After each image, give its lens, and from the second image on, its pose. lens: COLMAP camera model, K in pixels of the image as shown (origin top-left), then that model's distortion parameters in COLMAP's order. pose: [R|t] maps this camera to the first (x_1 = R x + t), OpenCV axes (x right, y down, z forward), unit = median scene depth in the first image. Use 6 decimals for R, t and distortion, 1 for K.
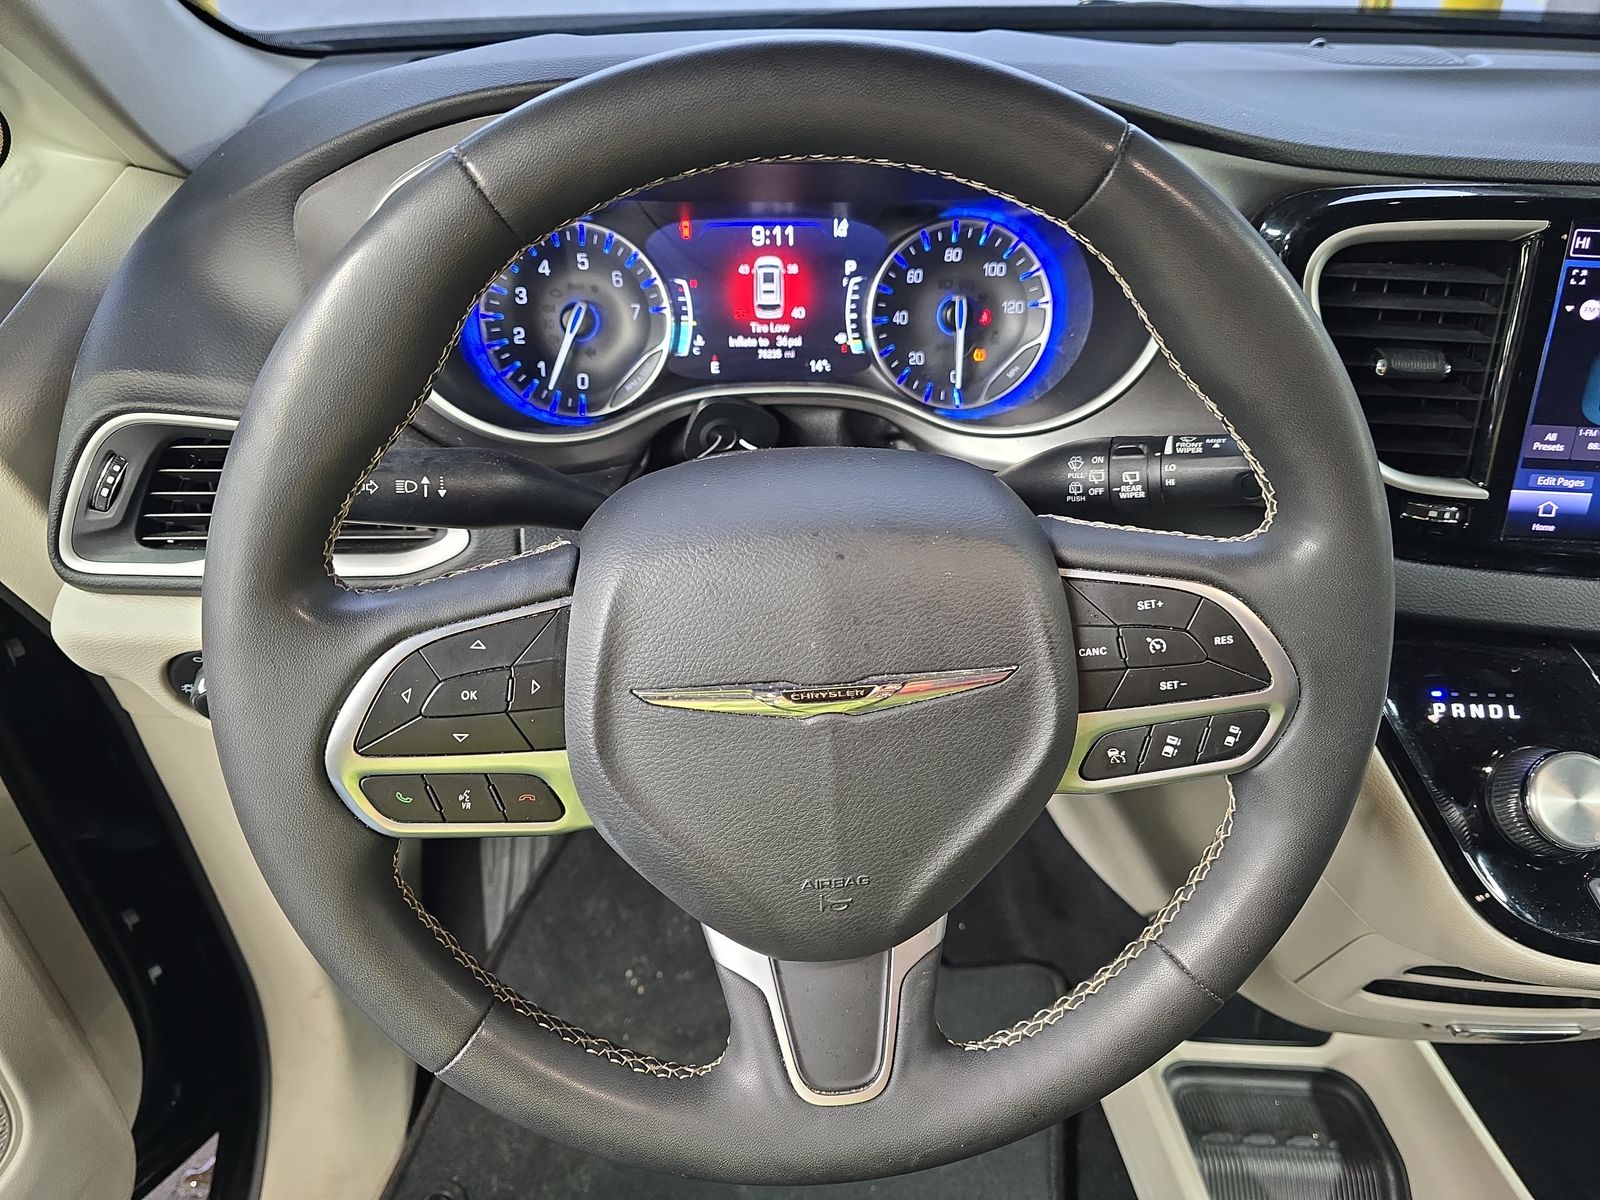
lens RADIAL K [[1057.1, 0, 810.2], [0, 1057.1, 593.3], [0, 0, 1]] dist [0.029318, -0.010526]
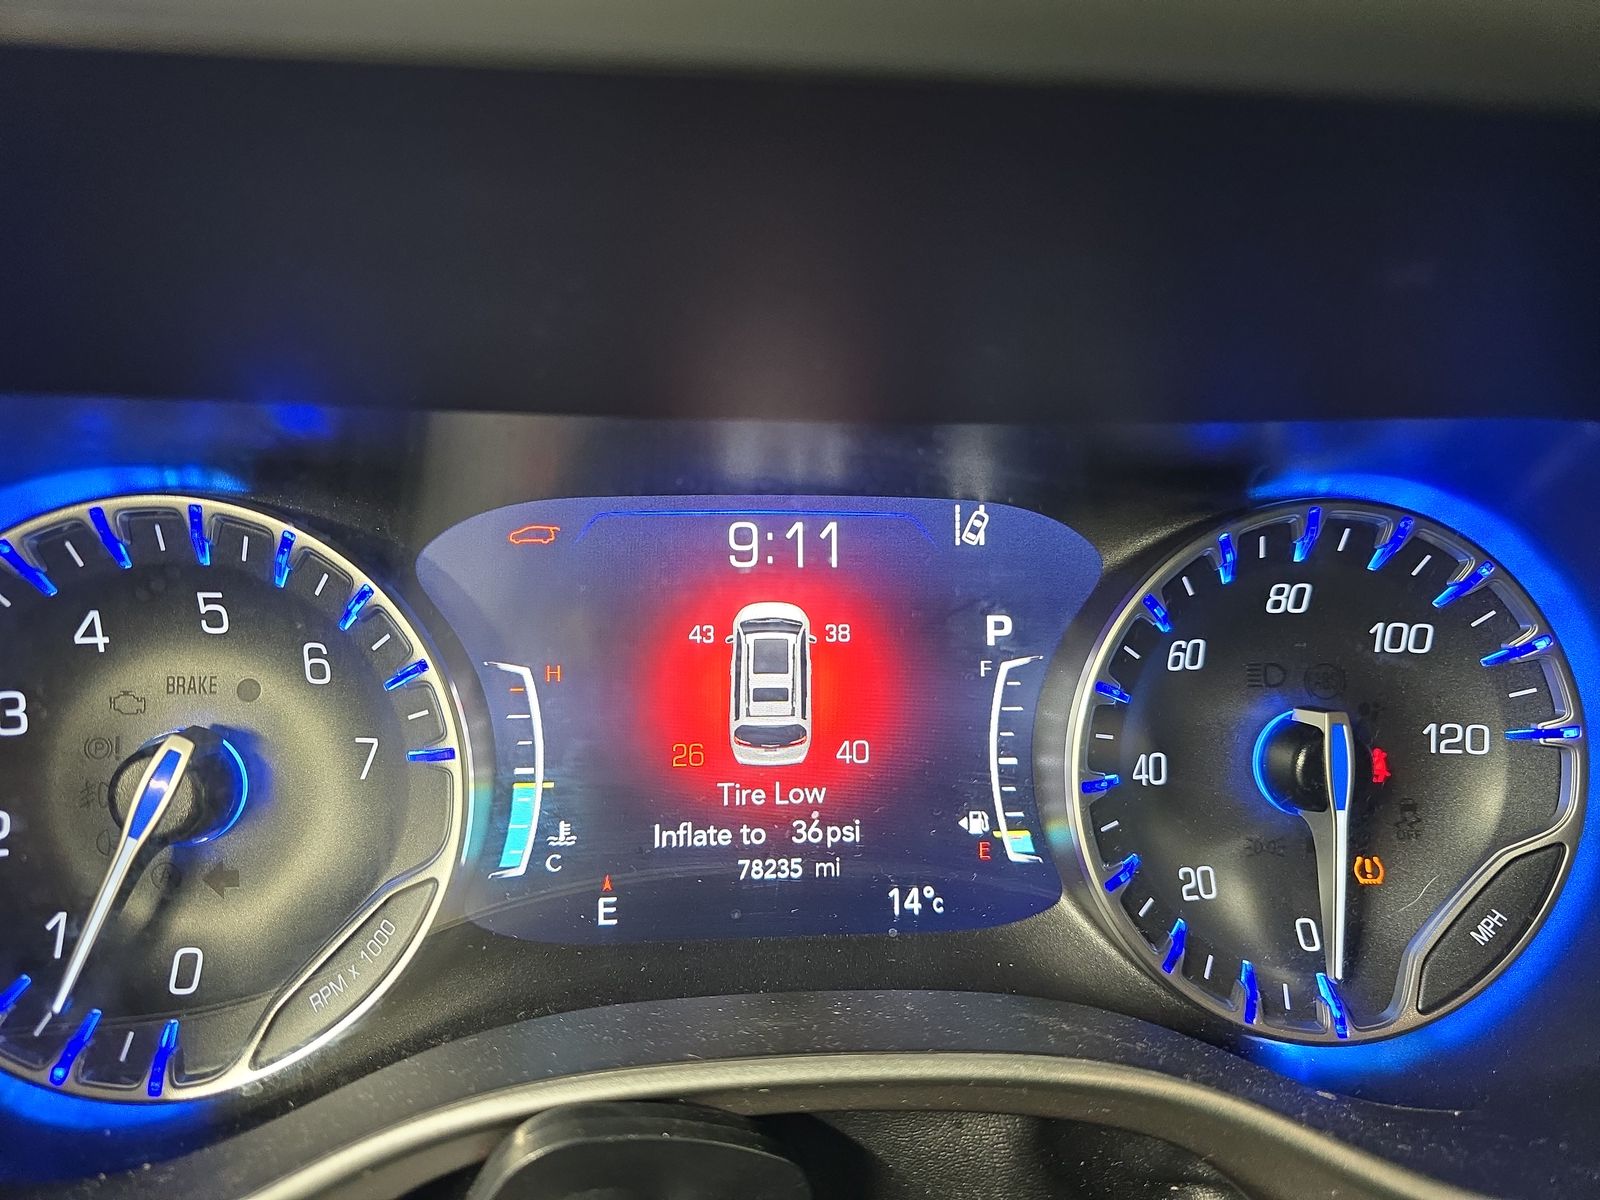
lens RADIAL K [[1057.1, 0, 803.0], [0, 1057.1, 593.4], [0, 0, 1]] dist [0.029318, -0.010526]
pose [[0.999686, 0.005141, 0.024517, -0.037557], [0.002556, 0.952677, -0.303972, -0.212580], [-0.024919, 0.303939, 0.952365, 0.663657]]
